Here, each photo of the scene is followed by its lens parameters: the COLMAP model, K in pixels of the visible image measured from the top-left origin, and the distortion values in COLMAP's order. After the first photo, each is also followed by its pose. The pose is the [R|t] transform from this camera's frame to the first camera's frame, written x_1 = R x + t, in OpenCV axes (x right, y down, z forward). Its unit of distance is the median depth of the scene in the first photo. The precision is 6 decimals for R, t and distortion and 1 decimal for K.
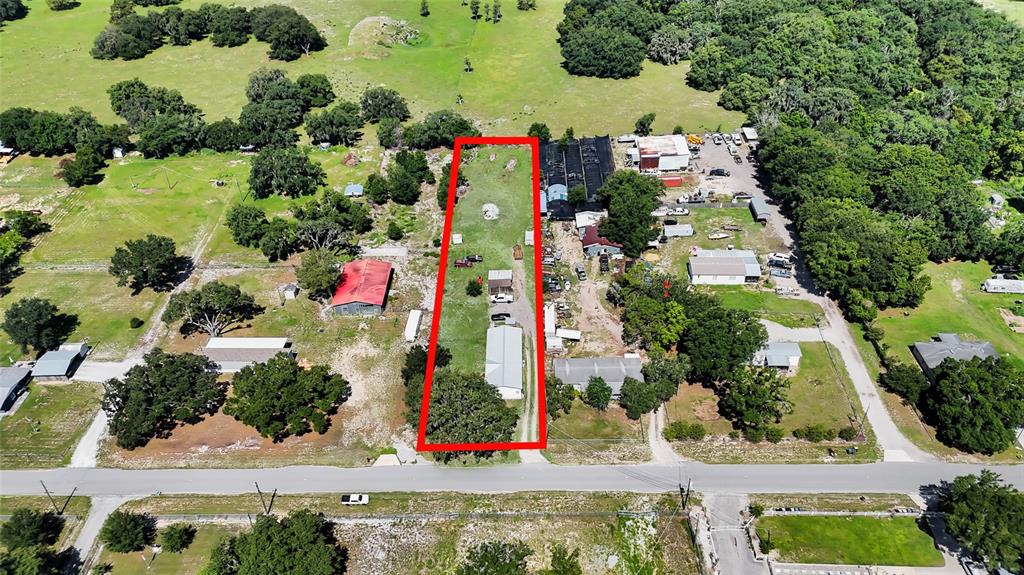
lens RADIAL K [[771.0, 0, 509.6], [0, 771.0, 290.8], [0, 0, 1]] dist [0.051727, -0.044741]
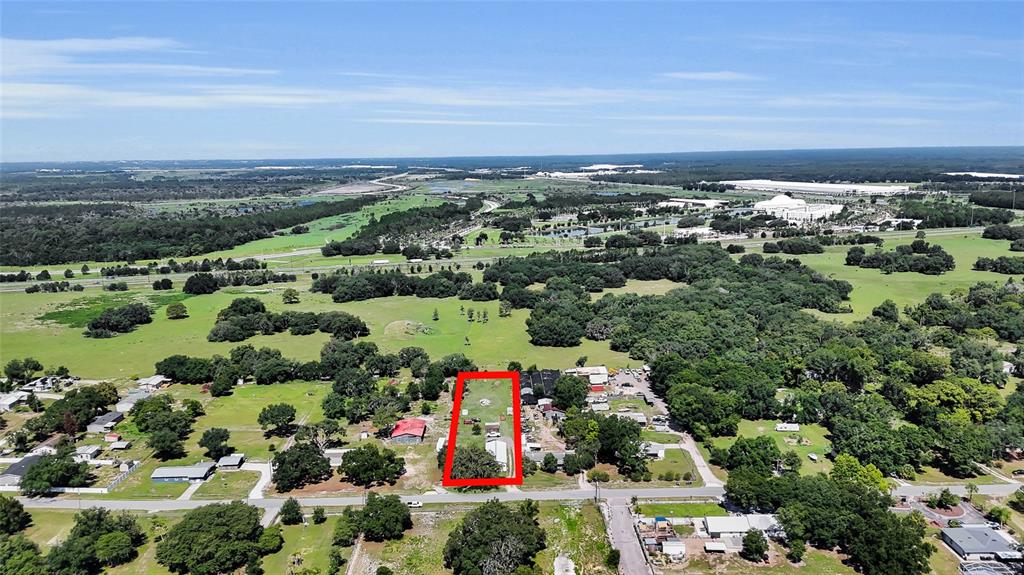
lens RADIAL K [[771.0, 0, 512.9], [0, 771.0, 288.4], [0, 0, 1]] dist [0.051727, -0.044741]
pose [[0.999348, 0.006571, 0.035492, -0.026962], [0.010100, 0.893108, -0.449729, 0.433824], [-0.034653, 0.449795, 0.892459, -0.573089]]
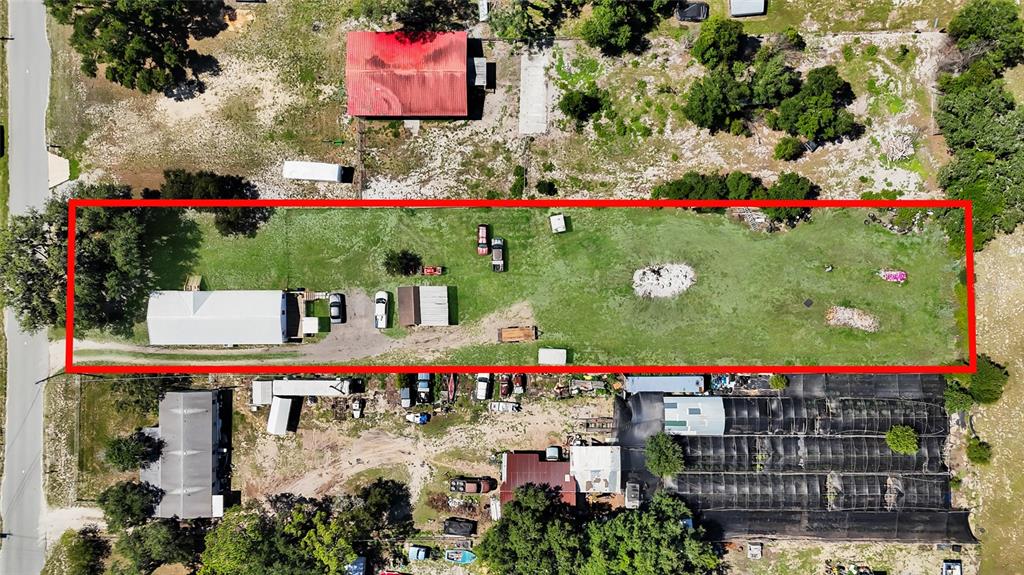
lens RADIAL K [[771.0, 0, 513.0], [0, 771.0, 289.7], [0, 0, 1]] dist [0.051727, -0.044741]
pose [[0.017434, 0.998959, 0.042145, -0.045325], [-0.567497, -0.024817, 0.823001, -0.501009], [0.823191, -0.038266, 0.566474, 0.668368]]
